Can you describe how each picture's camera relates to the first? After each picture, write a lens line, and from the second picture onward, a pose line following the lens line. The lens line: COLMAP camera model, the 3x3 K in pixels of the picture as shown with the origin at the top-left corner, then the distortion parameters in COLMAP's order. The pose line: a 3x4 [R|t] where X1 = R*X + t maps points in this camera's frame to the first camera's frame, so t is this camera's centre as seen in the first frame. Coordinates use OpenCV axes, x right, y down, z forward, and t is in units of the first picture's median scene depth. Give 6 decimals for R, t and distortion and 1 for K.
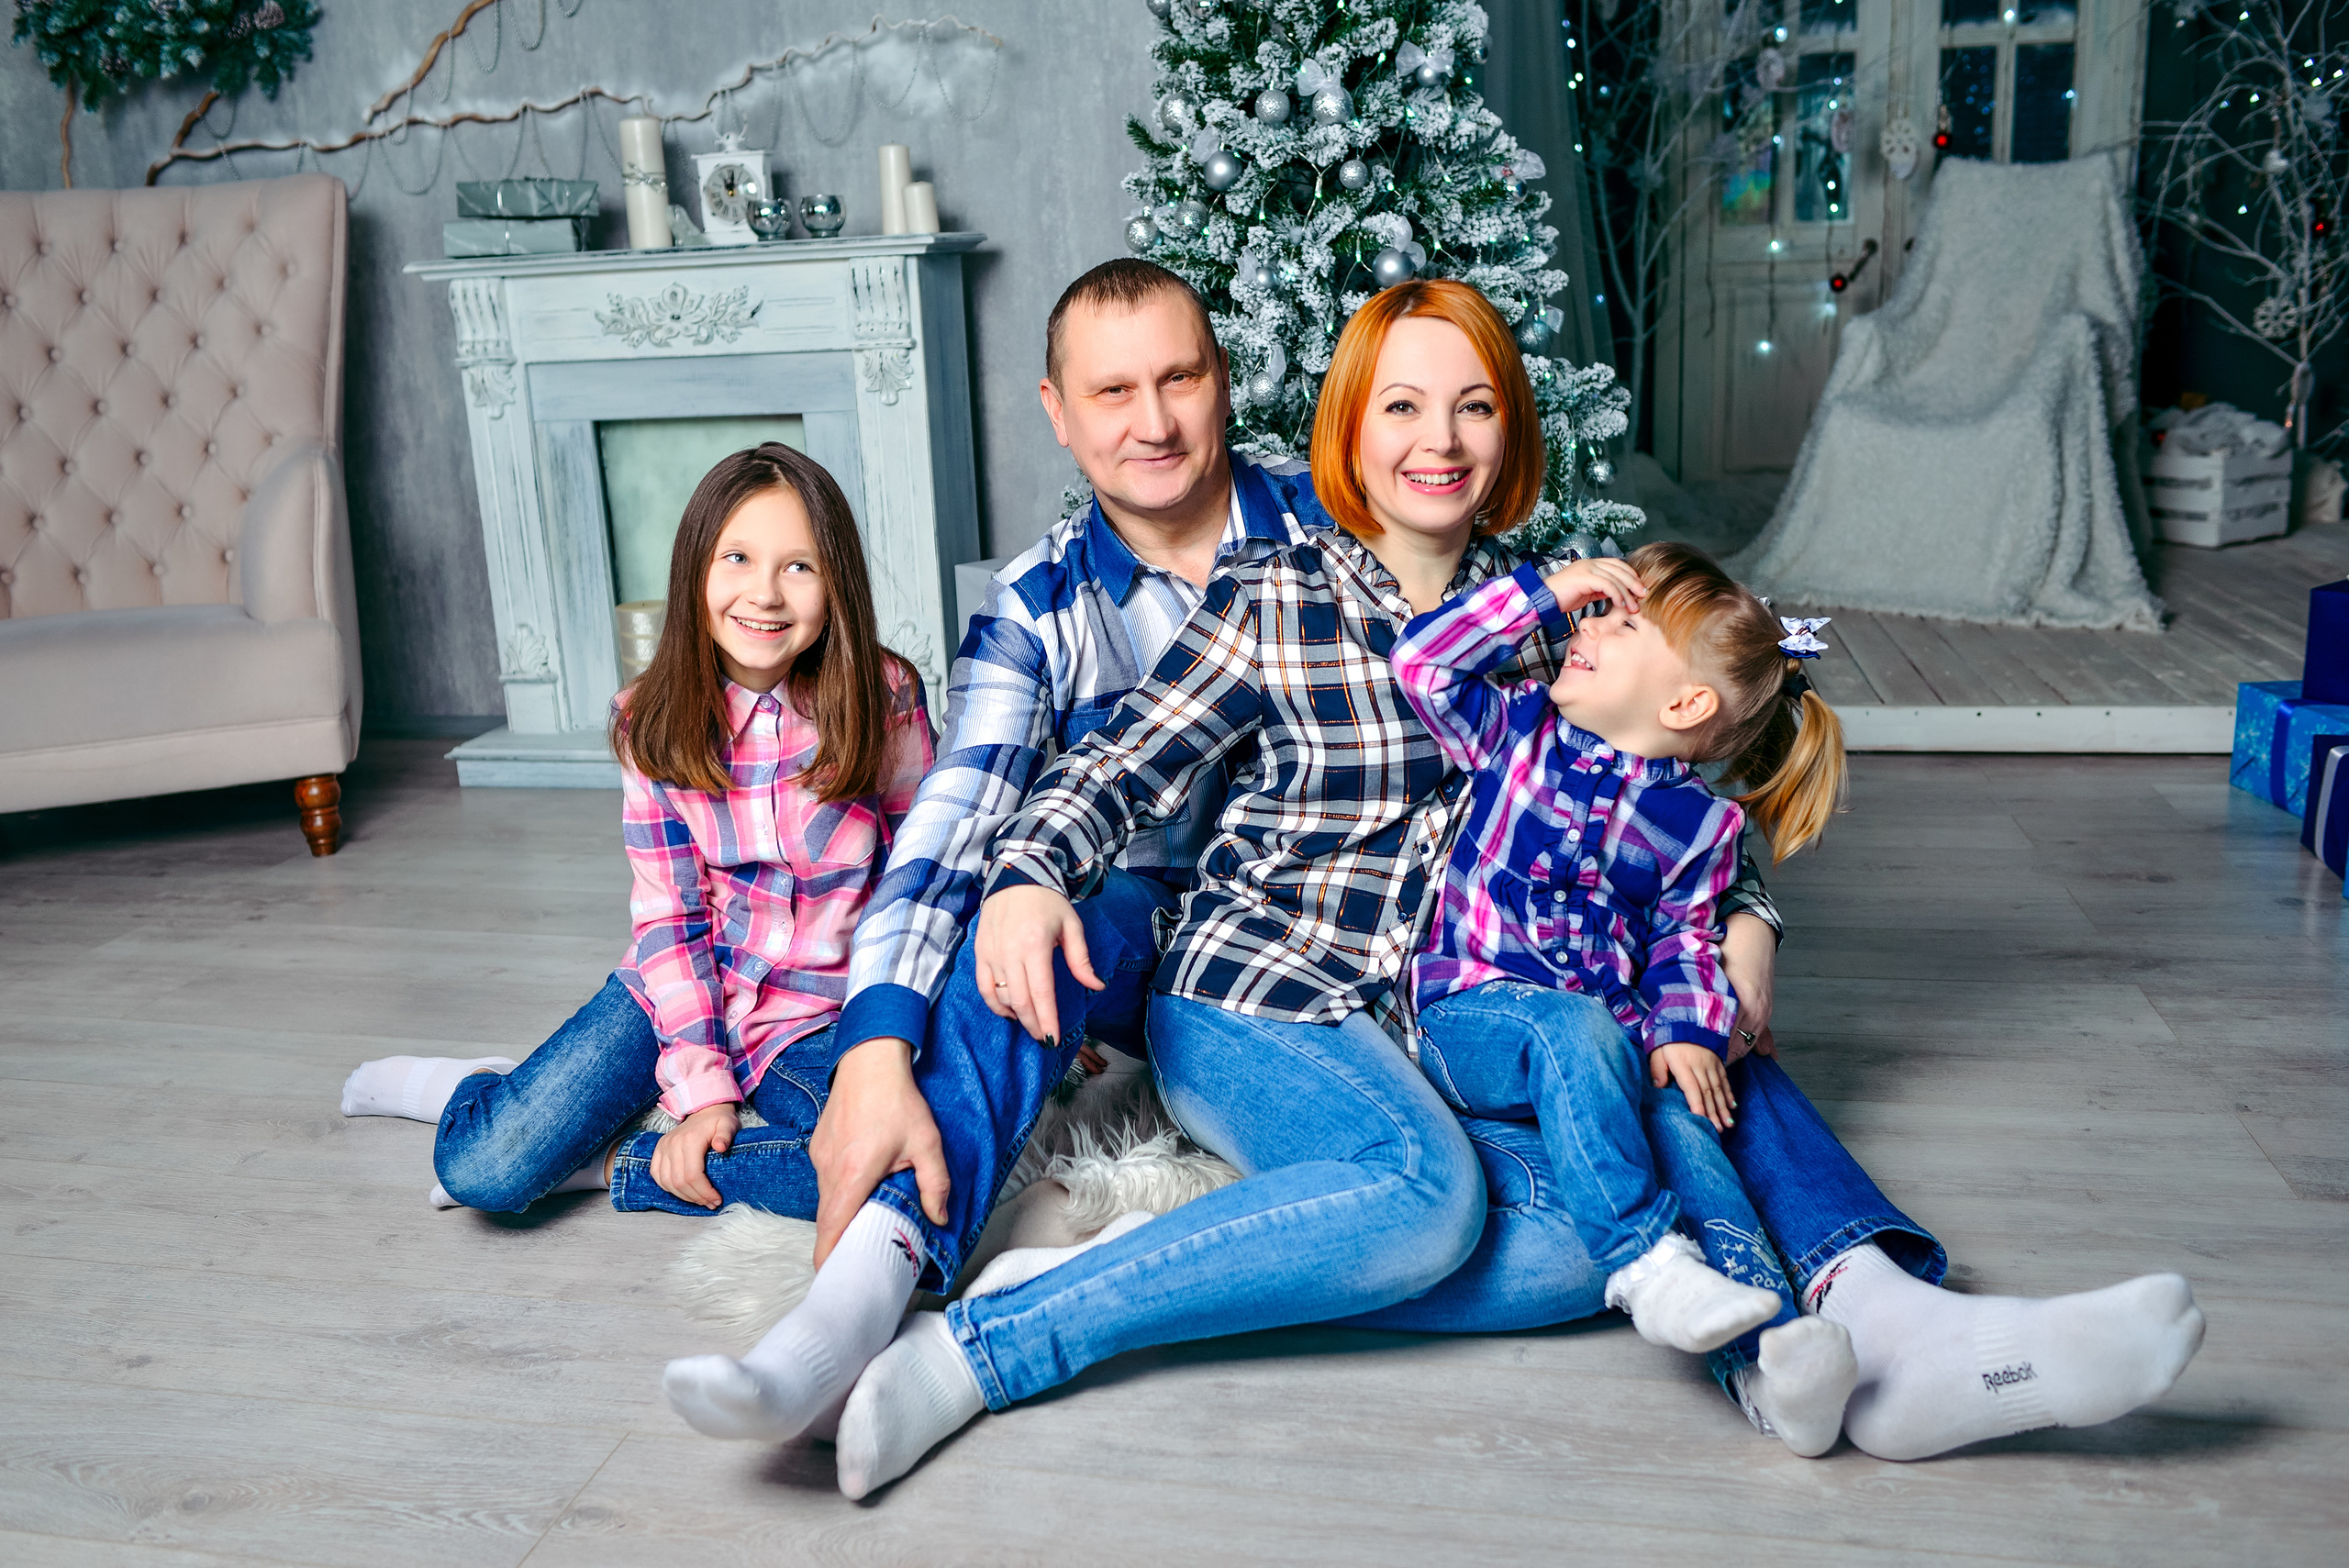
lens RADIAL K [[1961.6, 0, 1169.7], [0, 1961.6, 794.2], [0, 0, 1]] dist [-0.073649, 0.067376]
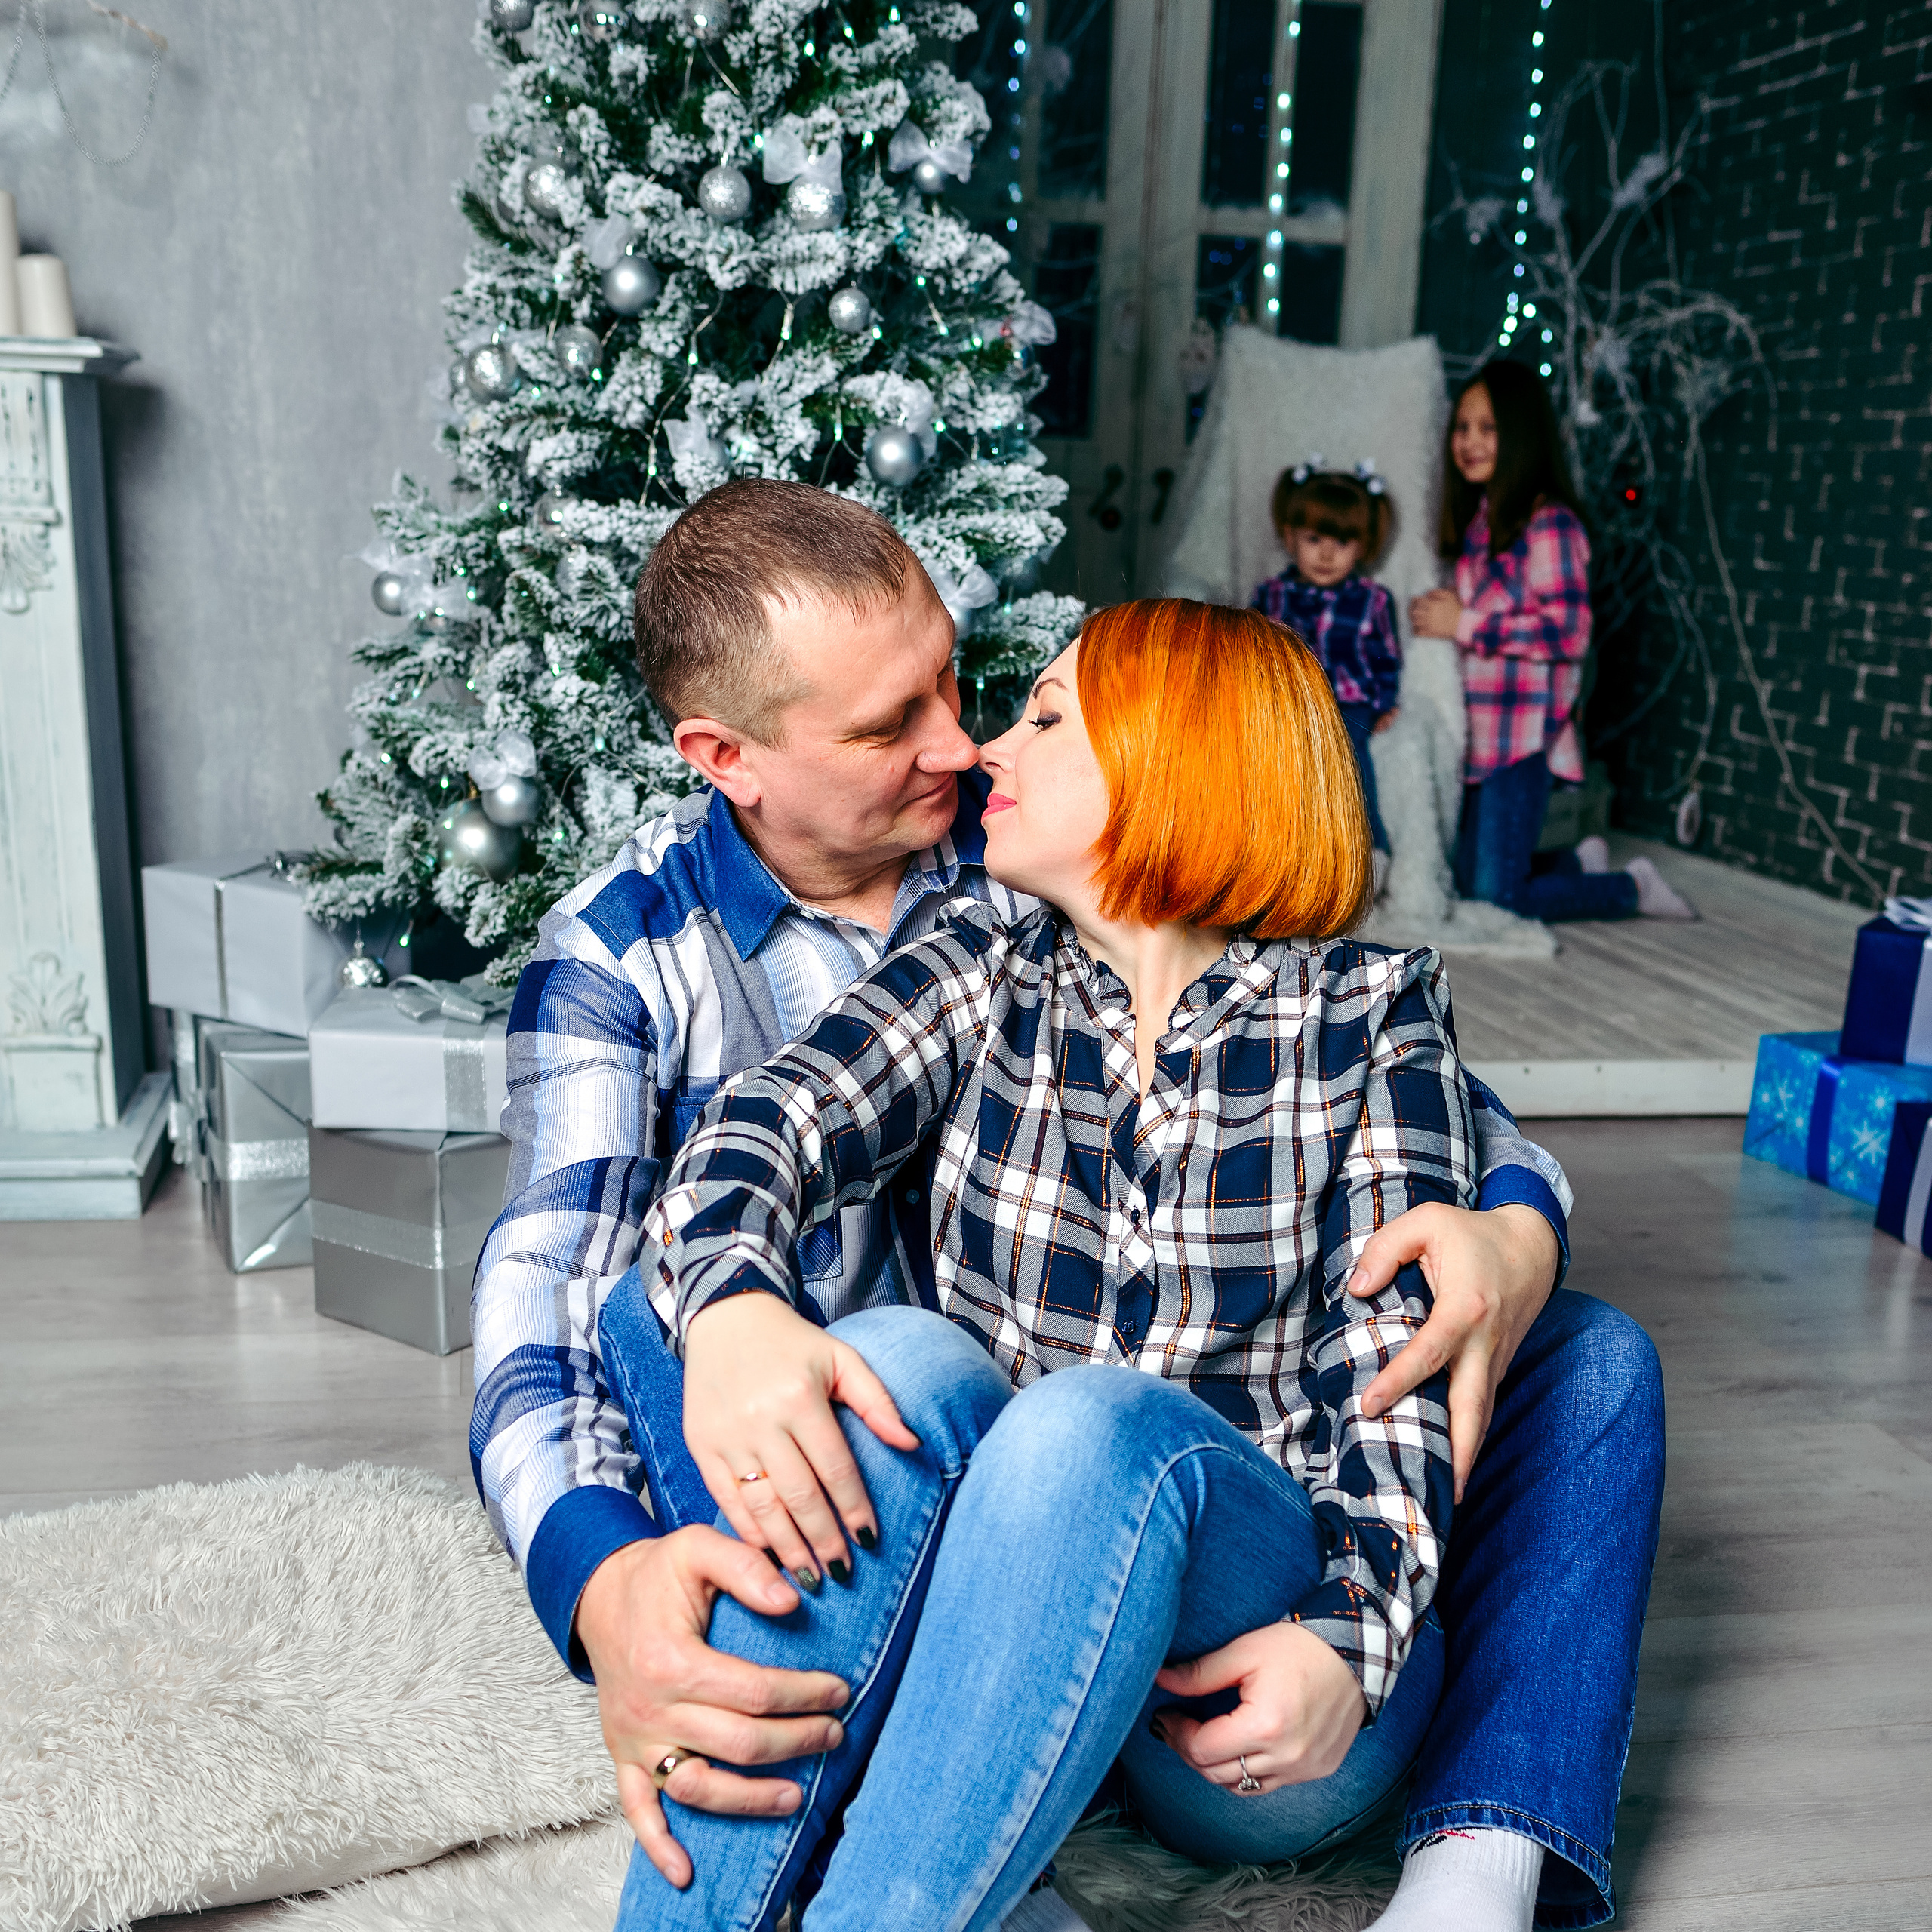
lens RADIAL K [[2348.6, 0, 962.0], [0, 2348.6, 1330.9], [0, 0, 1]] dist [-0.070565, 0.060398]
pose [[0.917408, -0.058914, 0.393562, -0.192875], [0.023559, 0.995287, 0.094071, -0.033733], [-0.397249, -0.077030, 0.914472, 0.191280]]
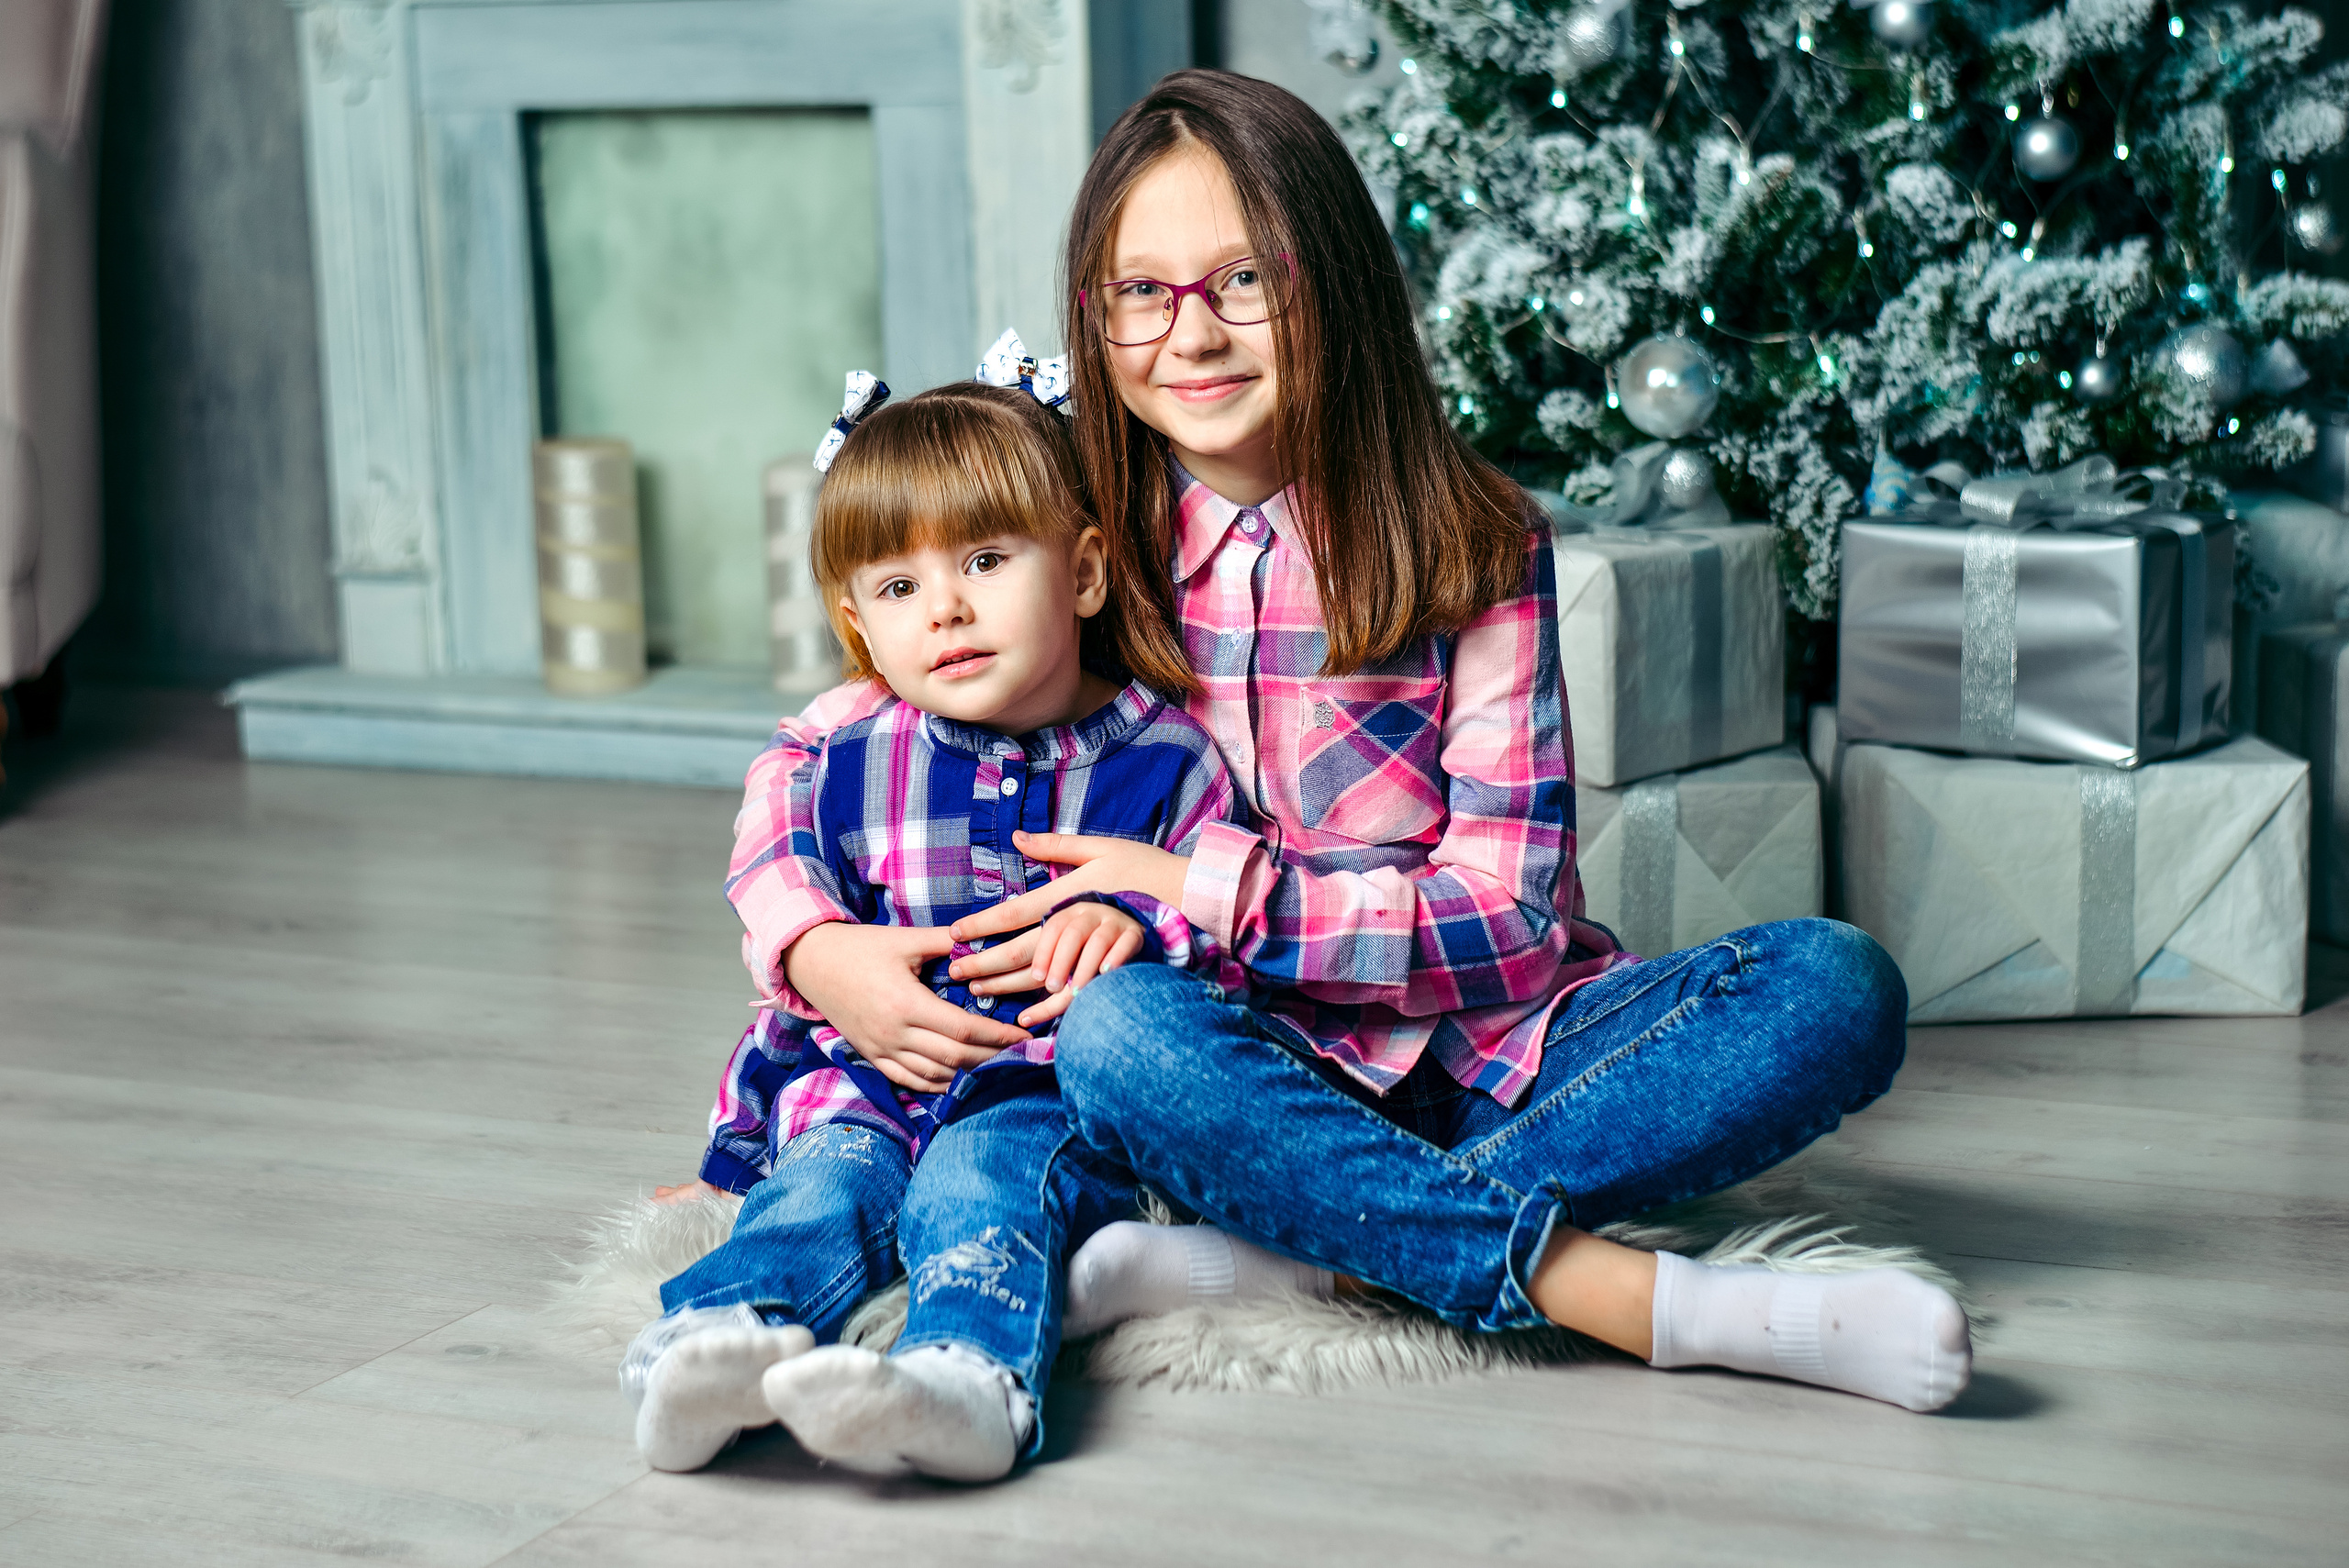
lens RADIAL K [[4193.8, 0, 1174.5], [0, 4193.8, 784.0], [0, 0, 1]] dist [0.024163, -0.056272]
pose [[0.975180, 0.056869, -0.213987, 0.181597], [-0.074277, 0.994473, -0.074208, 0.088239], [0.208584, 0.088261, 0.974014, -0.132002]]
